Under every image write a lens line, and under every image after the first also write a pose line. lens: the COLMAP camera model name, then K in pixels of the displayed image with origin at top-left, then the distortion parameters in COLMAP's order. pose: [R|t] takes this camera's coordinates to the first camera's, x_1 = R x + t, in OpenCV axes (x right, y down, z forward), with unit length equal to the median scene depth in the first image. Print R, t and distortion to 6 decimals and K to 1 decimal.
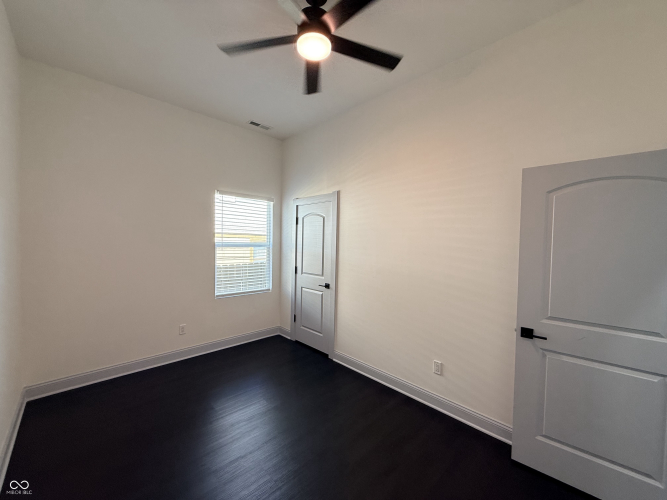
lens RADIAL K [[266.2, 0, 332.0], [0, 266.2, 250.5], [0, 0, 1]] dist [-0.000622, -0.000122]
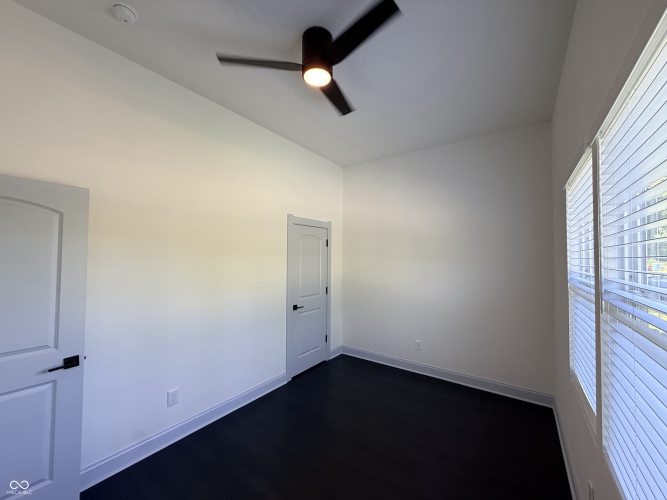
lens RADIAL K [[266.2, 0, 332.0], [0, 266.2, 250.5], [0, 0, 1]] dist [-0.000622, -0.000122]
pose [[-0.360208, 0.038946, 0.932059, -0.621237], [0.049424, 0.998522, -0.022623, -0.029397], [-0.931562, 0.037918, -0.361600, 0.729654]]
